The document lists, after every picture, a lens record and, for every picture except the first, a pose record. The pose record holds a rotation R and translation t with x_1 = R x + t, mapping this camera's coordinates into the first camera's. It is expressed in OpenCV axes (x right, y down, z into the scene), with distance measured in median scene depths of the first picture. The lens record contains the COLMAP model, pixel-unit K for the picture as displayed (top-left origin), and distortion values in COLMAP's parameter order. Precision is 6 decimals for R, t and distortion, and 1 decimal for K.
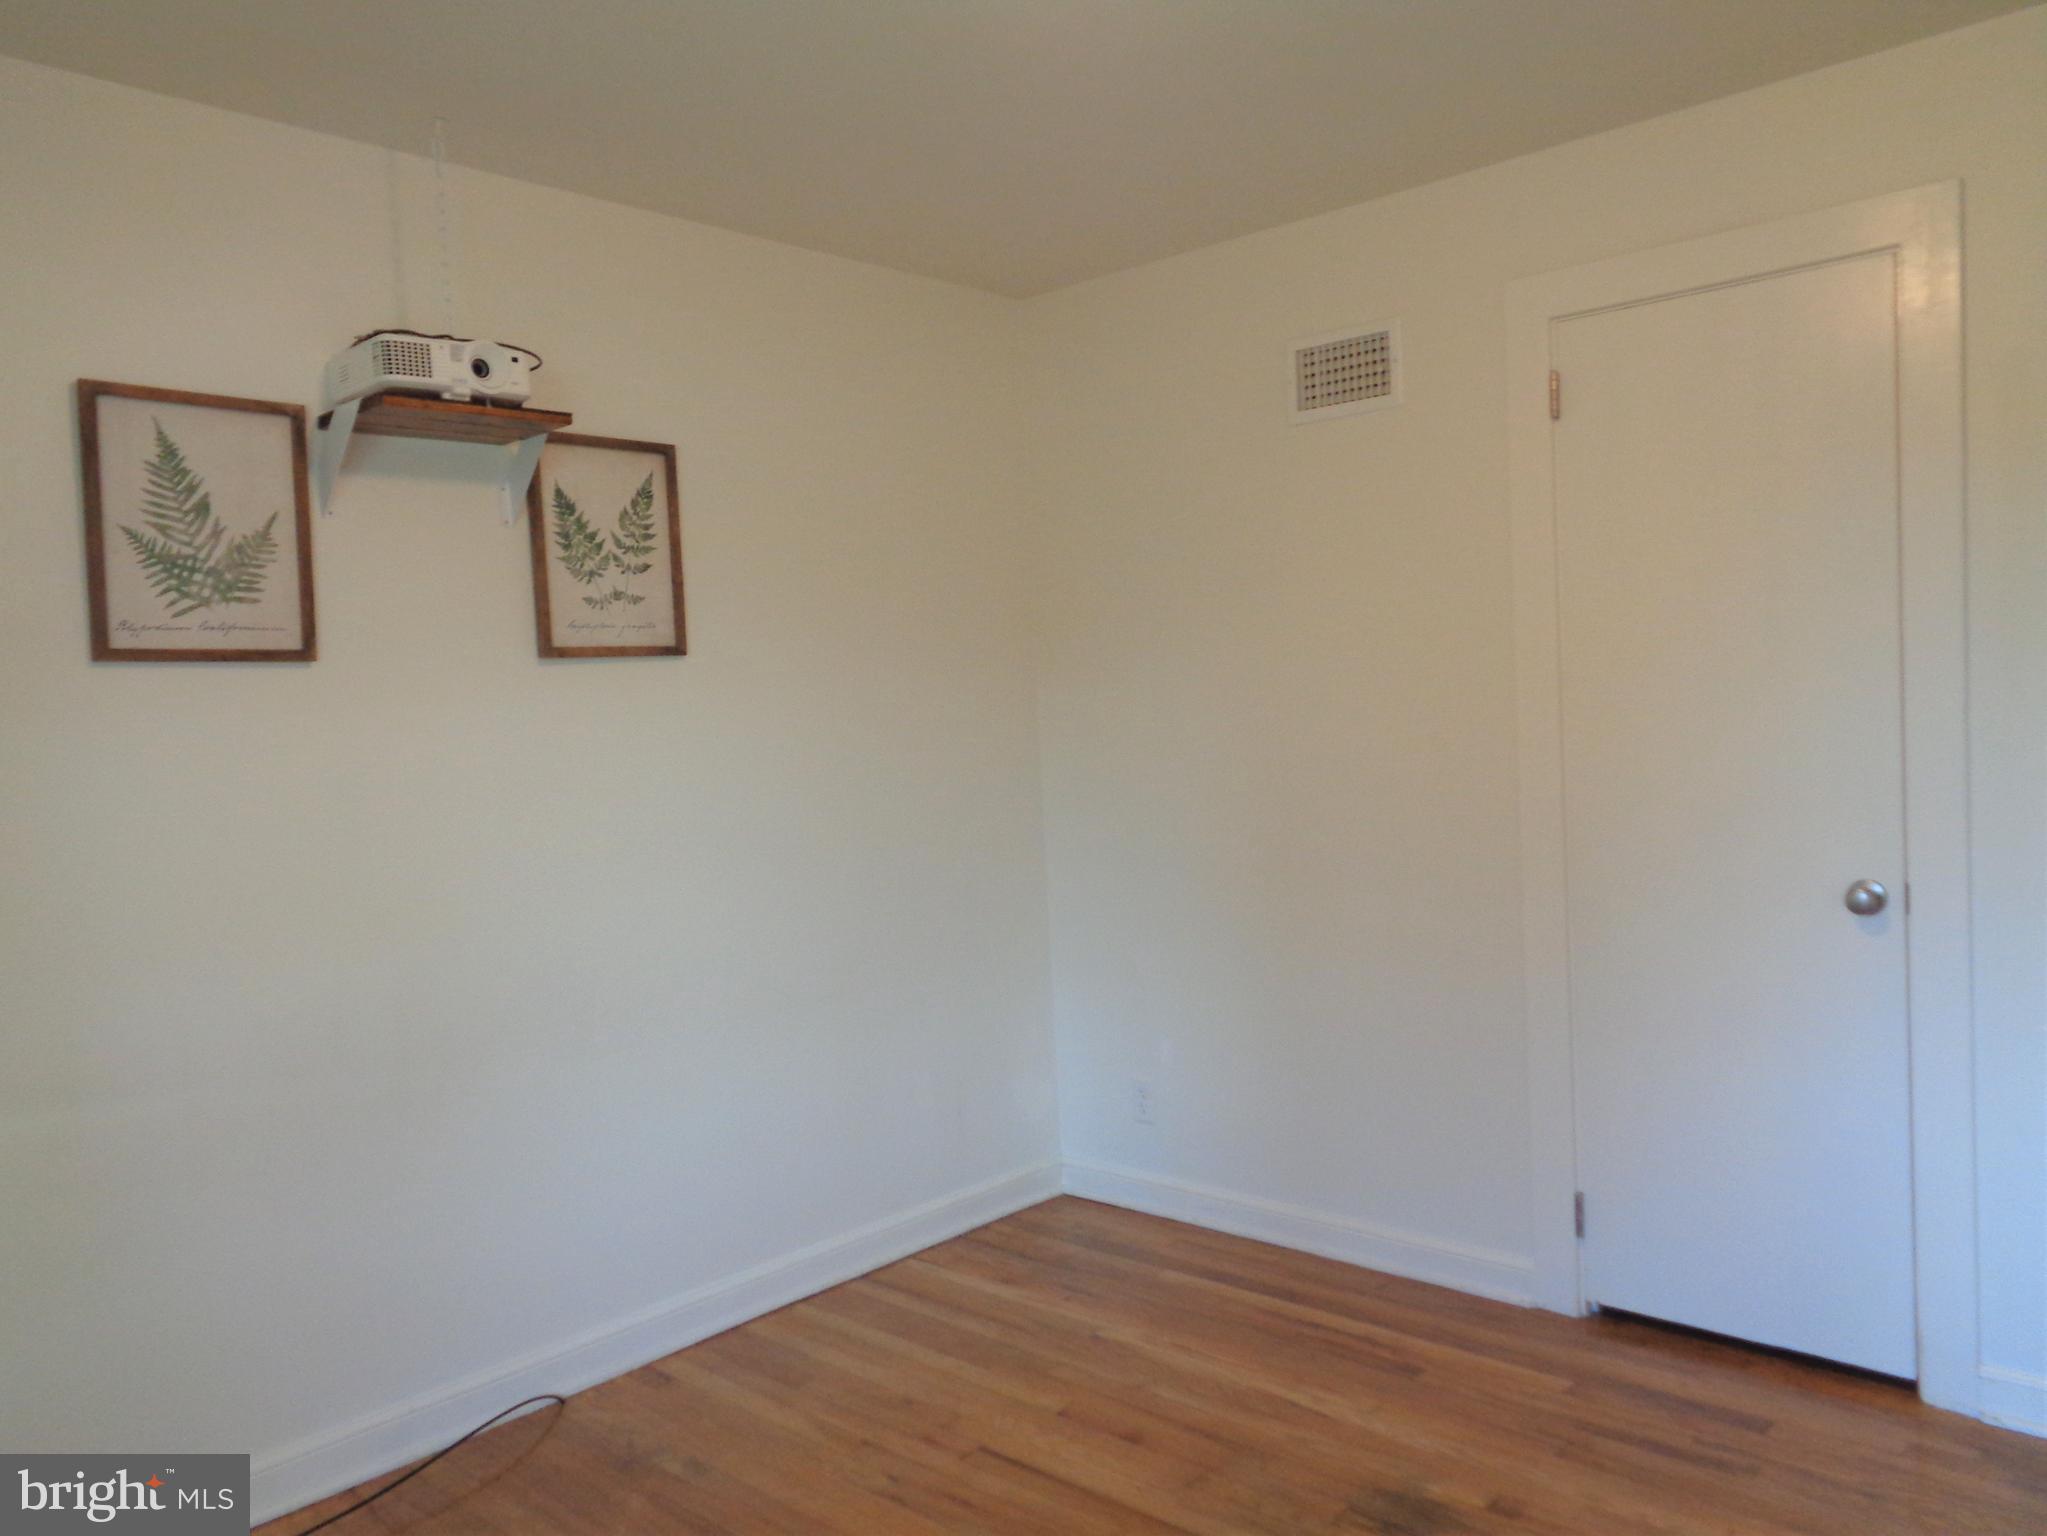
lens RADIAL K [[1541.7, 0, 1036.0], [0, 1541.7, 767.5], [0, 0, 1]] dist [0.014178, -0.000674]
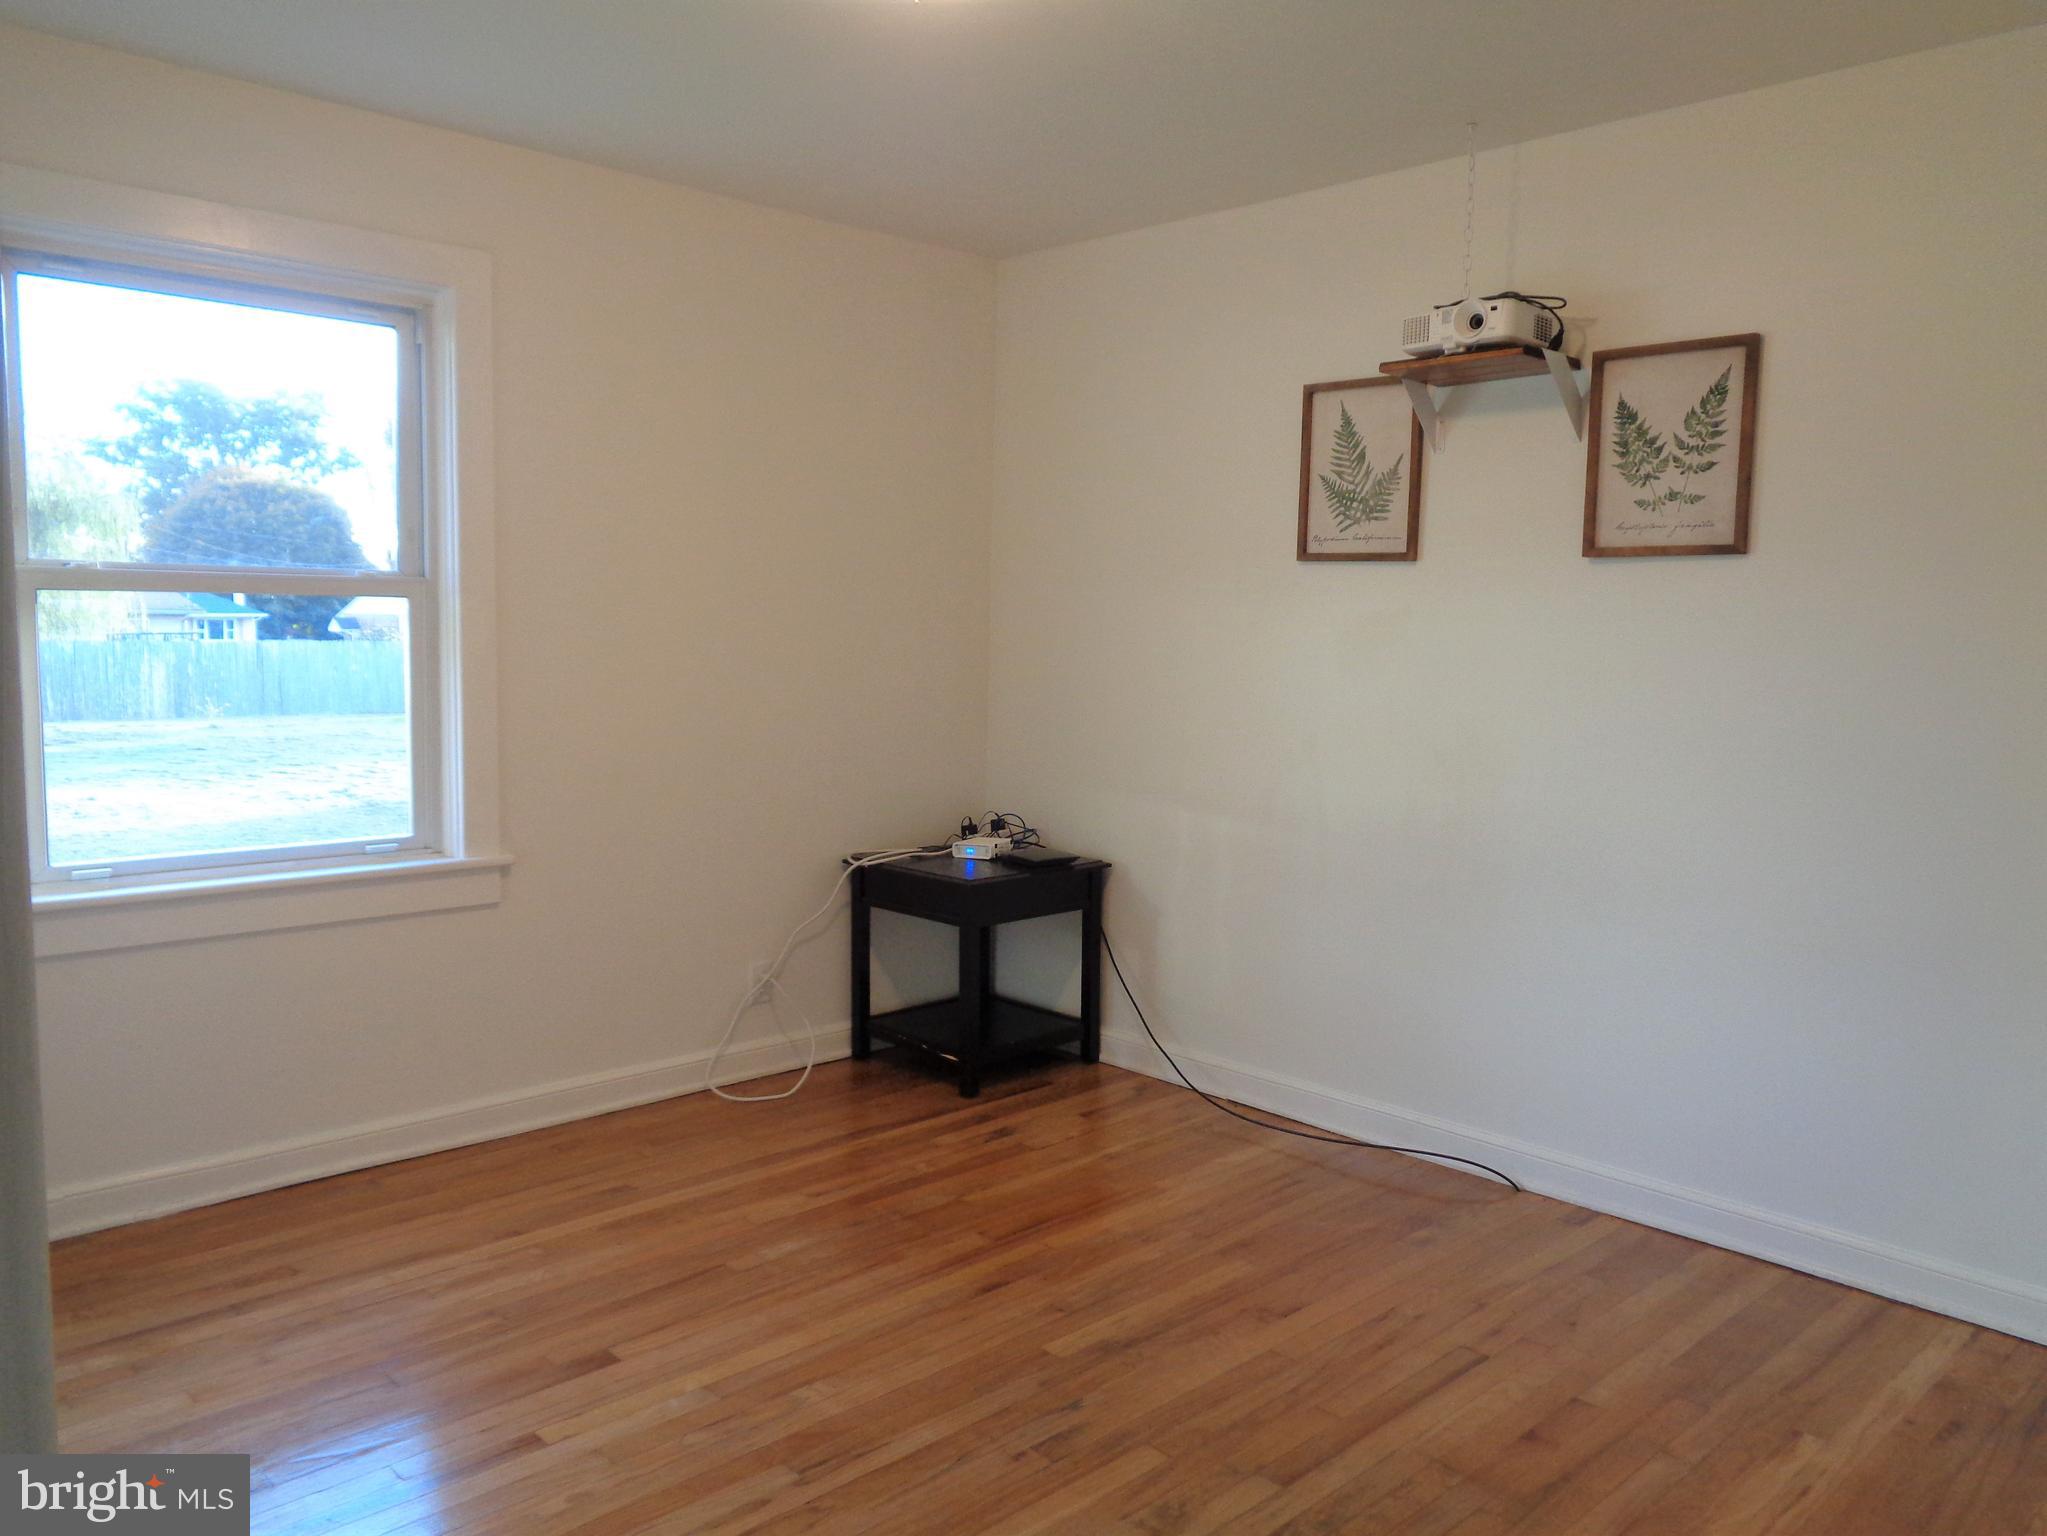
lens RADIAL K [[1541.7, 0, 1034.3], [0, 1541.7, 764.4], [0, 0, 1]] dist [0.014178, -0.000674]
pose [[-0.066810, 0.141950, -0.987617, 0.825220], [-0.056966, 0.987671, 0.145811, -0.062209], [0.996138, 0.066003, -0.057900, 0.662464]]
